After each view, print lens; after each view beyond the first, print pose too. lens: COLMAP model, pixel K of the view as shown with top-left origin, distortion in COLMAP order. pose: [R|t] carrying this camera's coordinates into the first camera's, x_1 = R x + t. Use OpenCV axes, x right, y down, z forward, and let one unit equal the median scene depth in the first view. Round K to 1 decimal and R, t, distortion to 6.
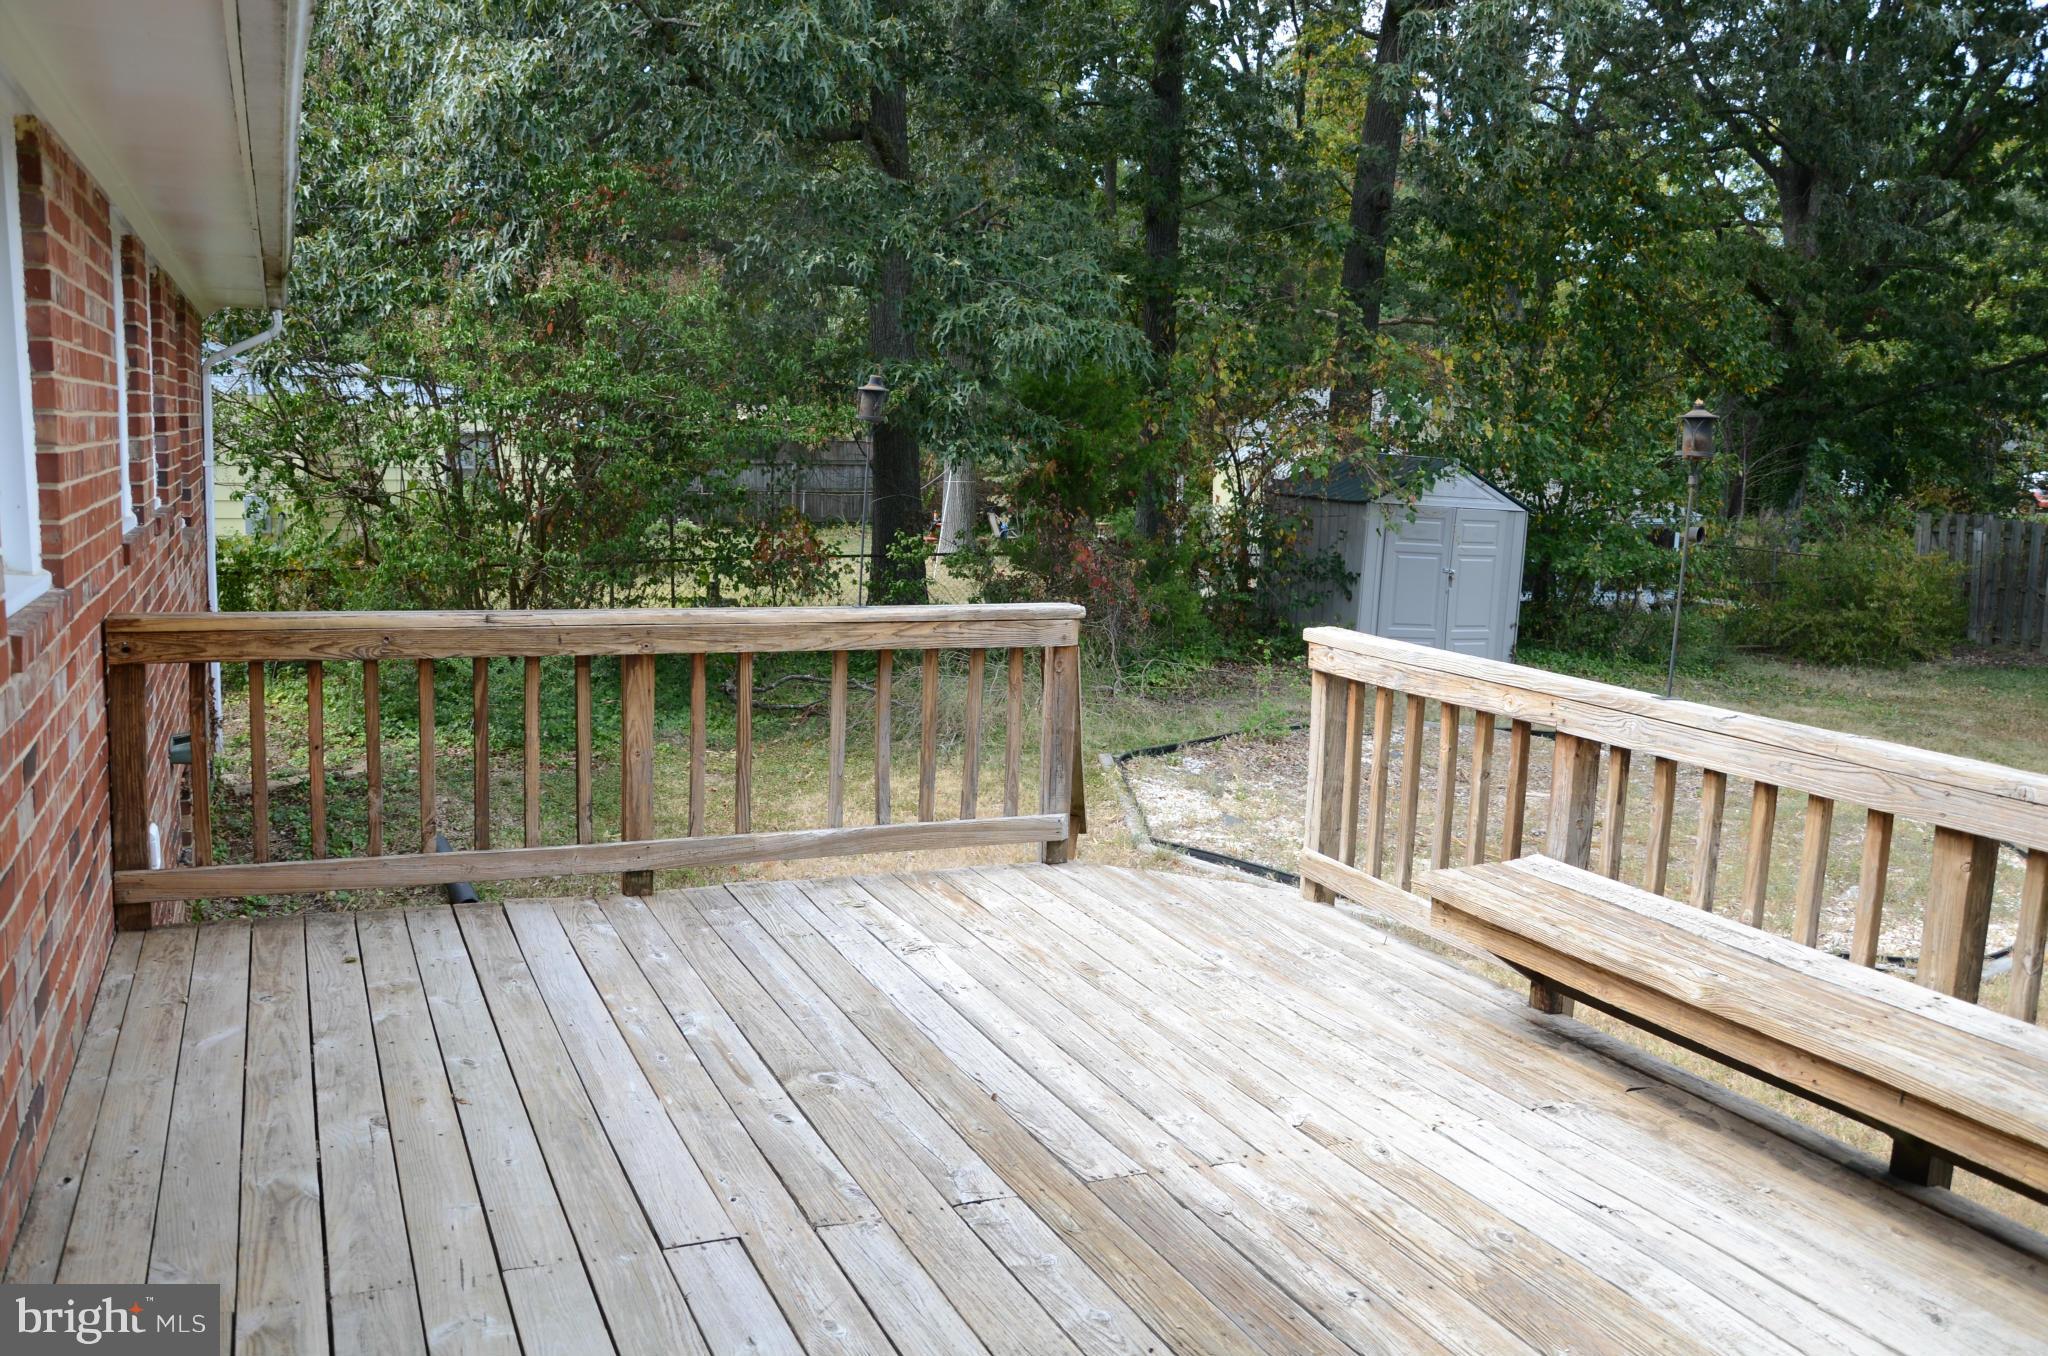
lens RADIAL K [[1738.9, 0, 1024.0], [0, 1738.9, 678.0], [0, 0, 1]] dist [-0.075264, 0.008253]
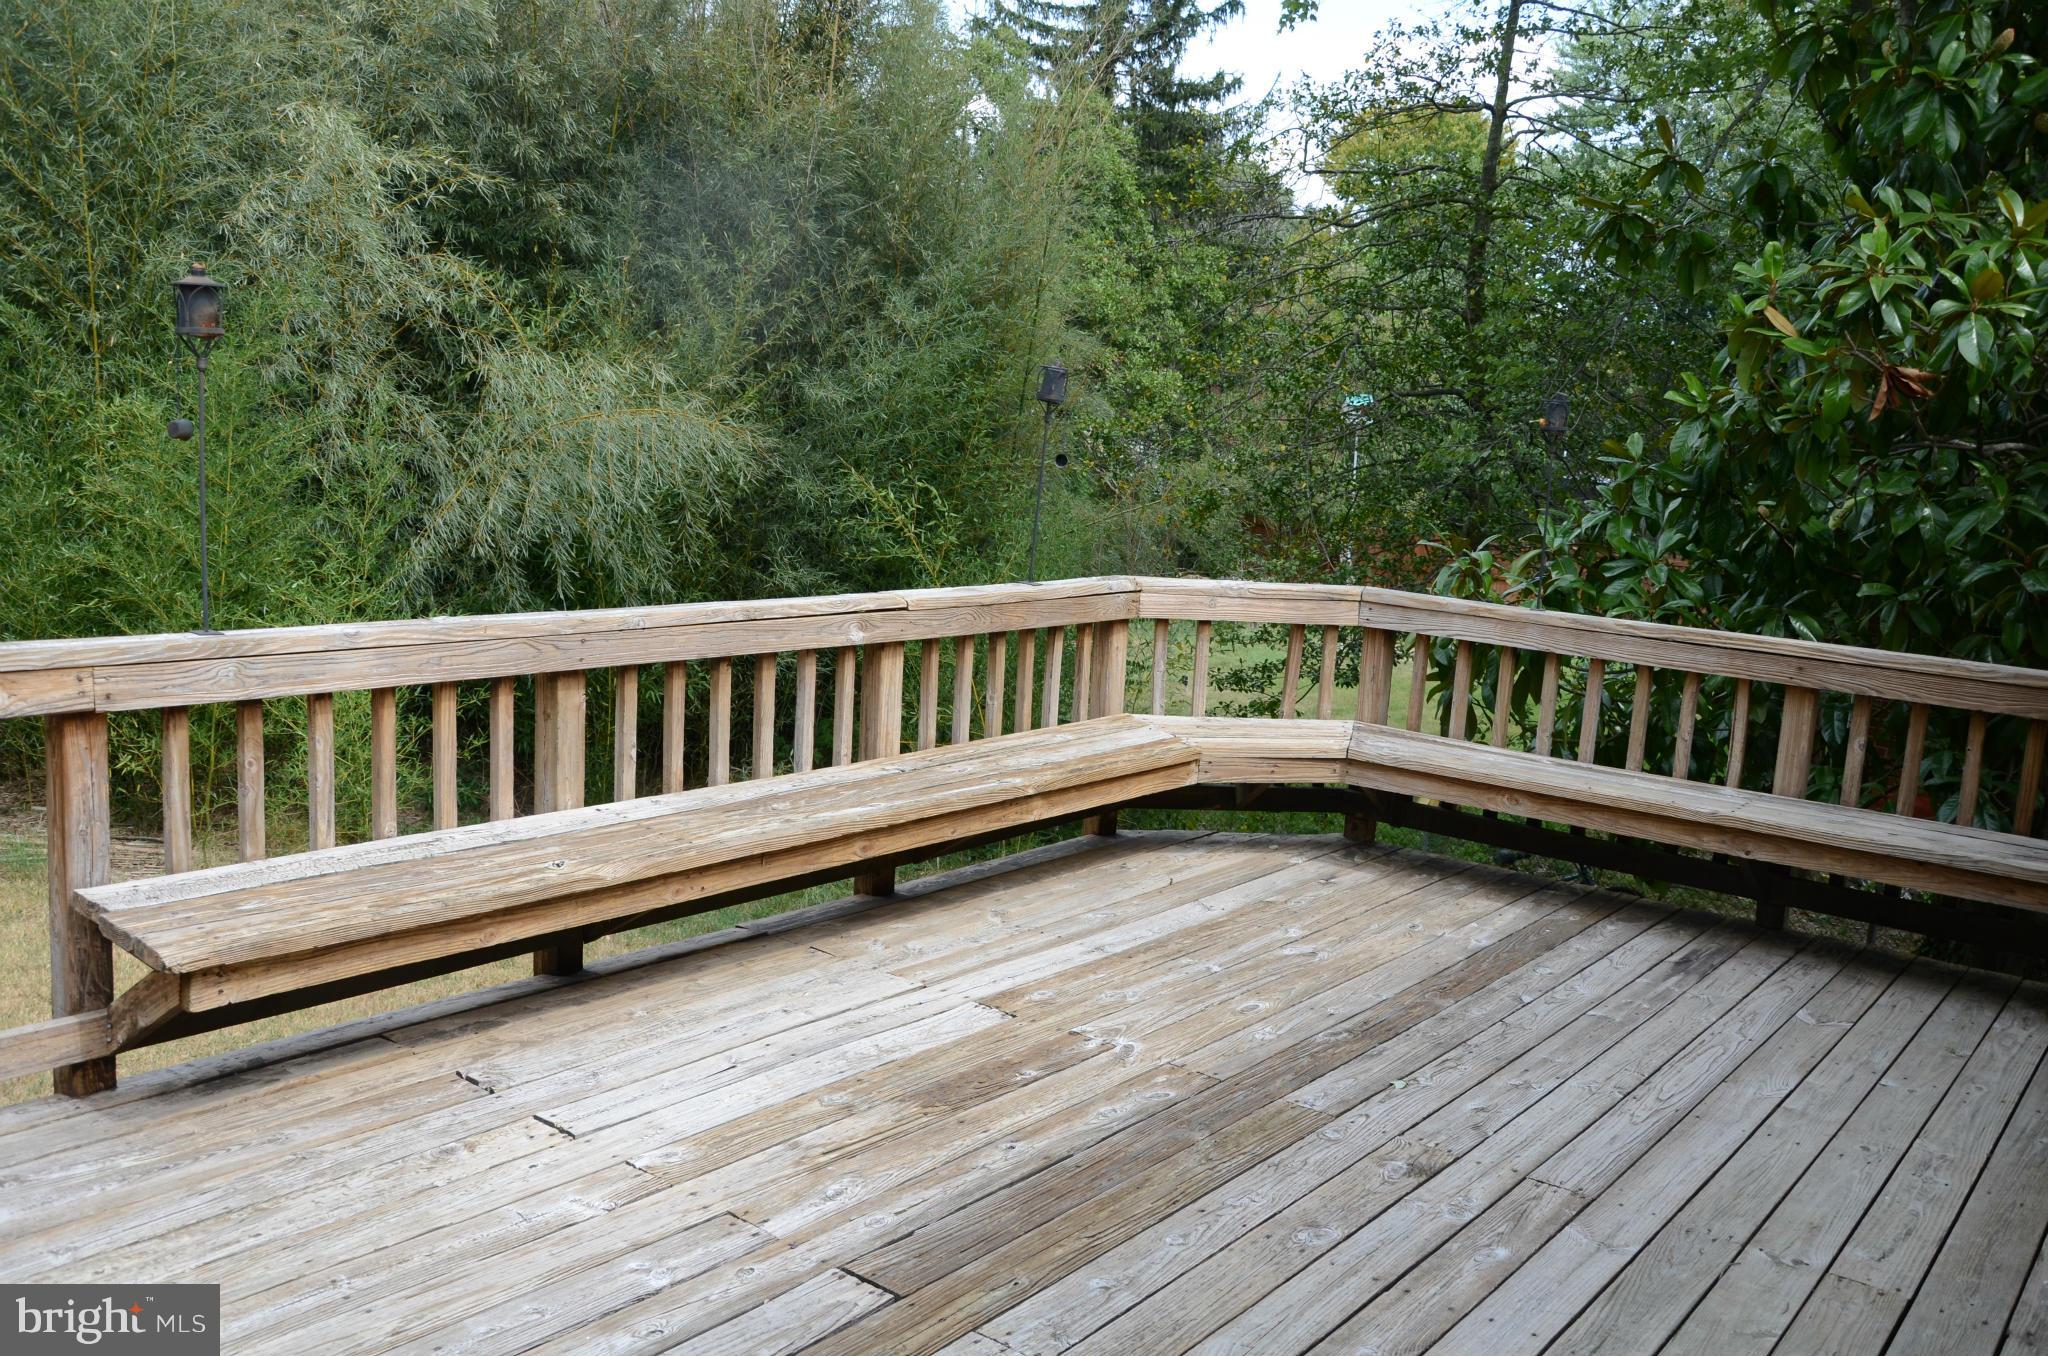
lens RADIAL K [[1738.9, 0, 1024.0], [0, 1738.9, 678.0], [0, 0, 1]] dist [-0.075264, 0.008253]
pose [[-0.475138, -0.195449, 0.857930, -0.585519], [0.035944, 0.969893, 0.240863, -0.170460], [-0.879177, 0.145281, -0.453808, 1.184032]]
